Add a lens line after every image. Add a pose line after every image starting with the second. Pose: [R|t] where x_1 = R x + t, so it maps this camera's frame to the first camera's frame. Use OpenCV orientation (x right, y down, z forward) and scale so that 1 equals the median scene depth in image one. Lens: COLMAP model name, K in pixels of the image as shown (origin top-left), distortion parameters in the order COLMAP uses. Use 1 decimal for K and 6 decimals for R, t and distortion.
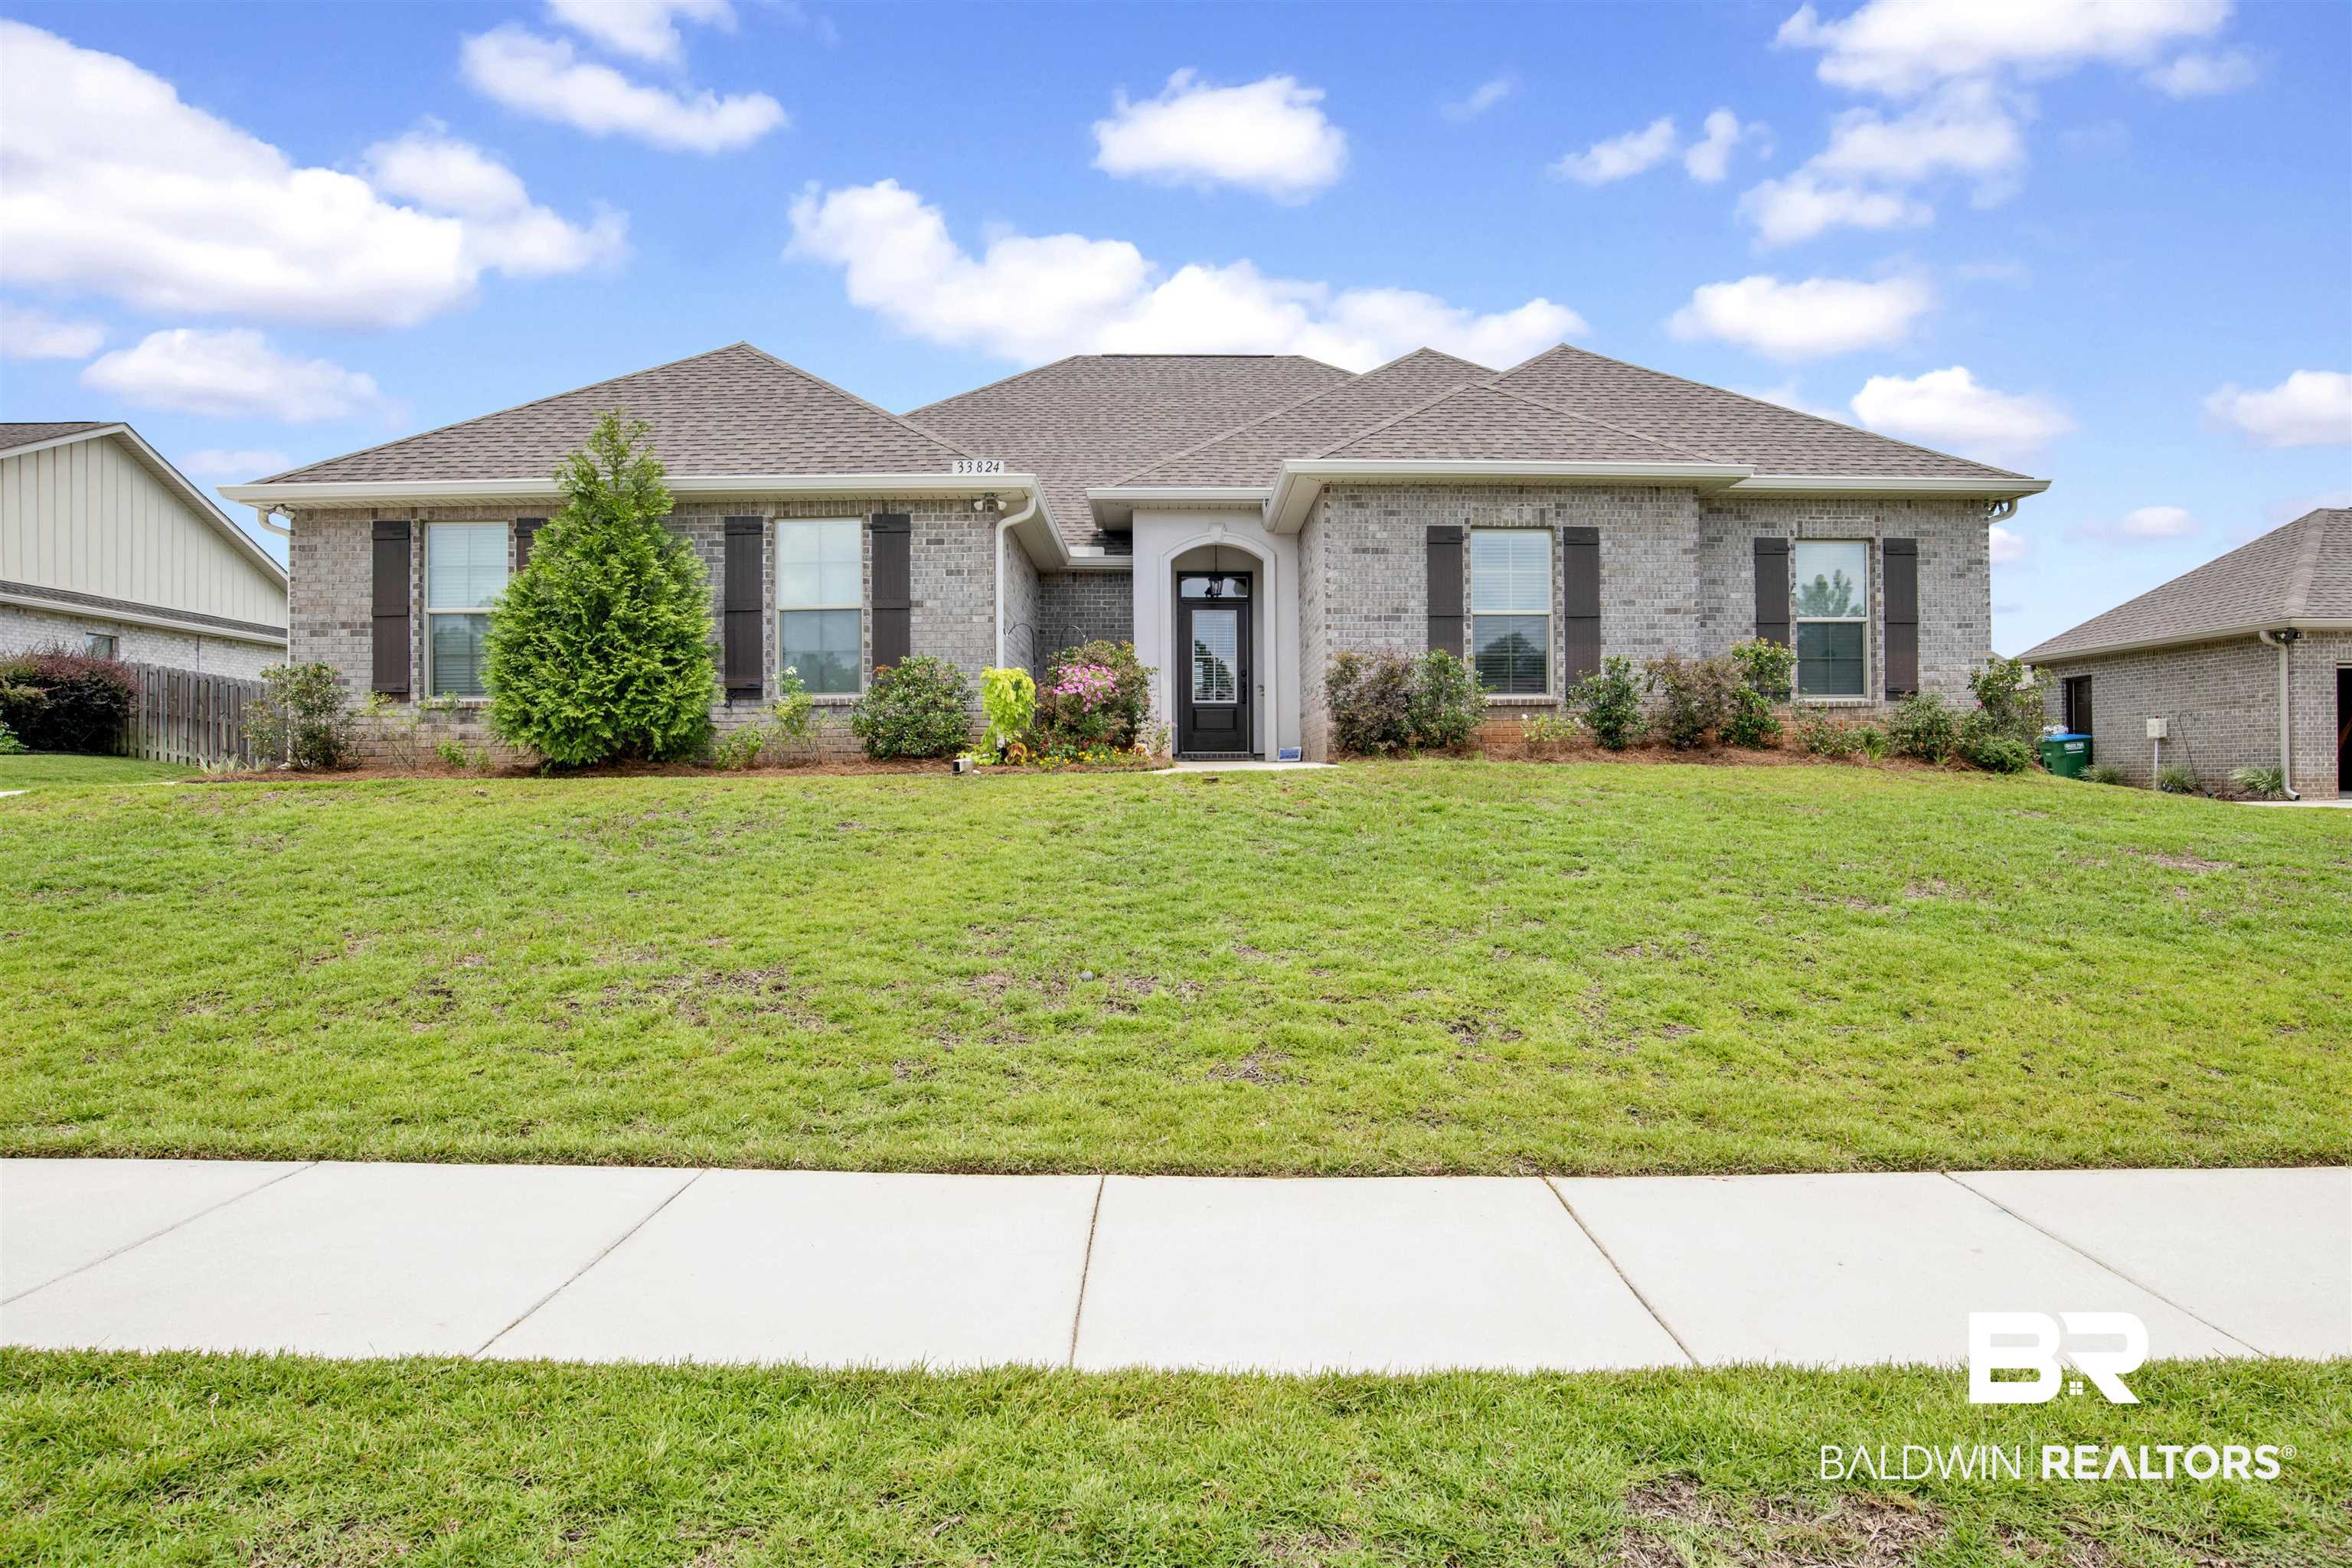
lens RADIAL K [[1496.8, 0, 1178.4], [0, 1496.8, 773.5], [0, 0, 1]] dist [-0.003541, -0.000407]
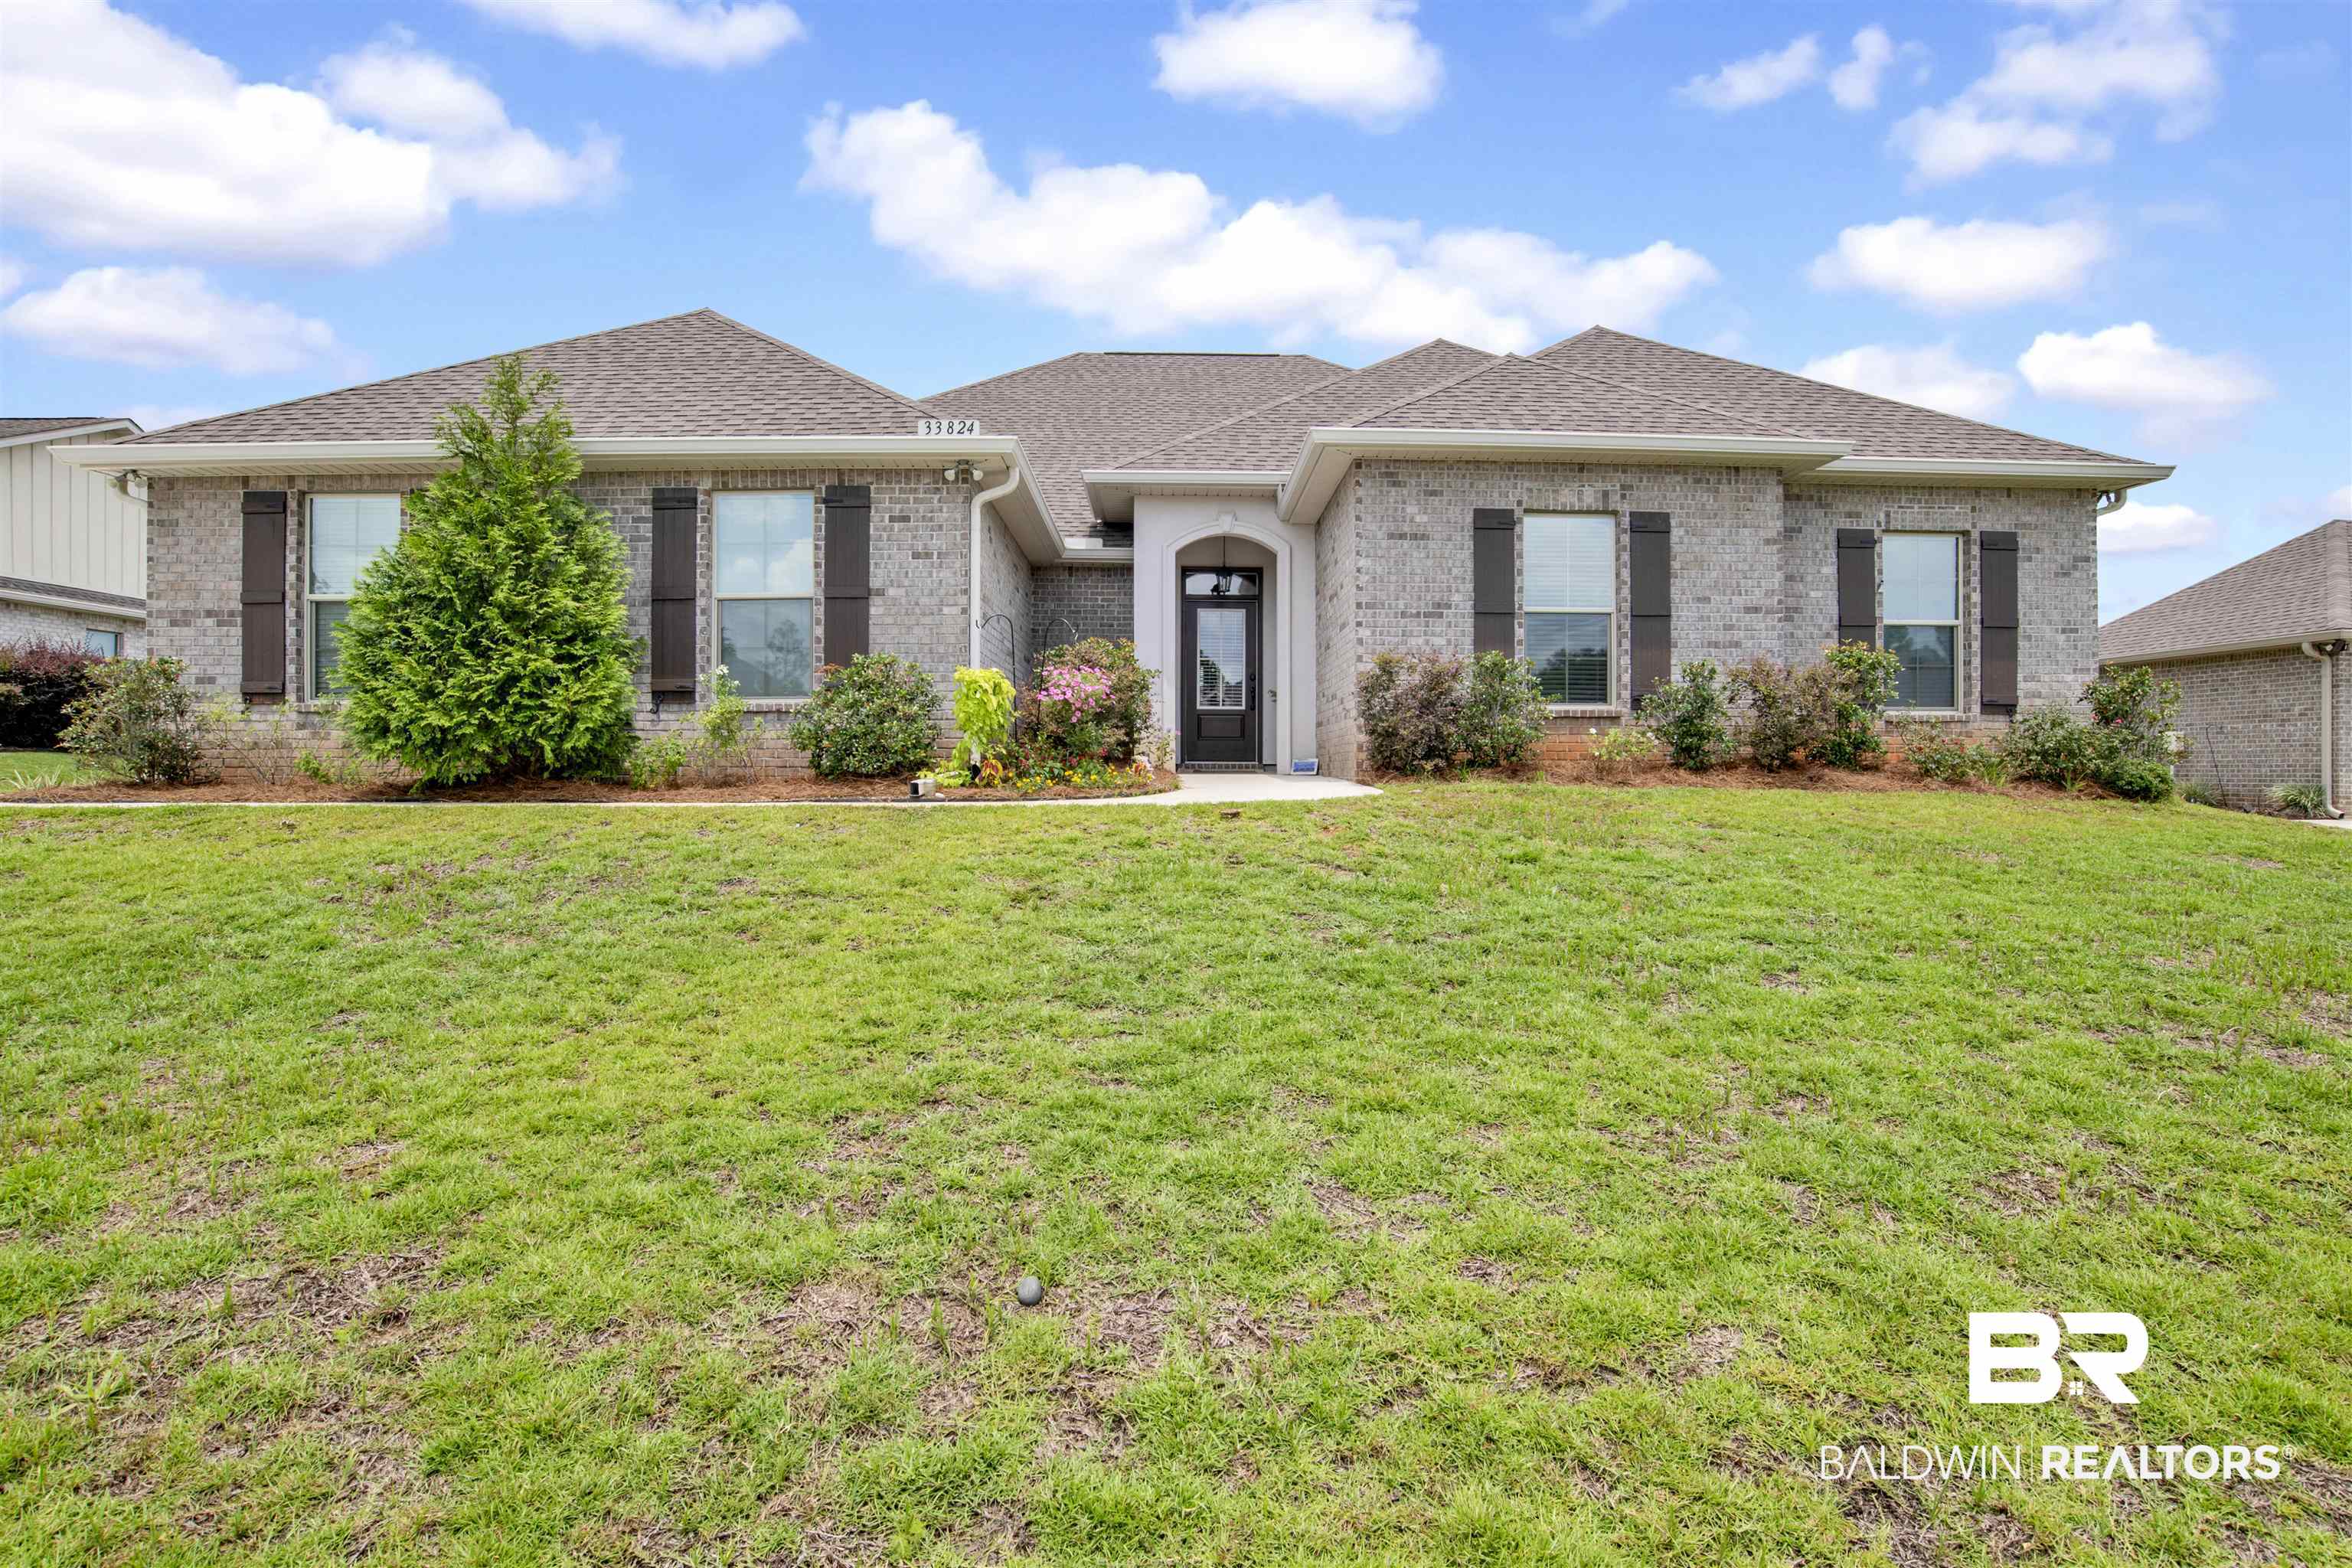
lens RADIAL K [[1273.9, 0, 1165.2], [0, 1273.9, 780.0], [0, 0, 1]] dist [-0.018518, 0.001117]
pose [[0.999948, 0.008218, -0.006036, -0.006603], [-0.008132, 0.999866, 0.014206, -0.018132], [0.006152, -0.014156, 0.999881, 0.270883]]
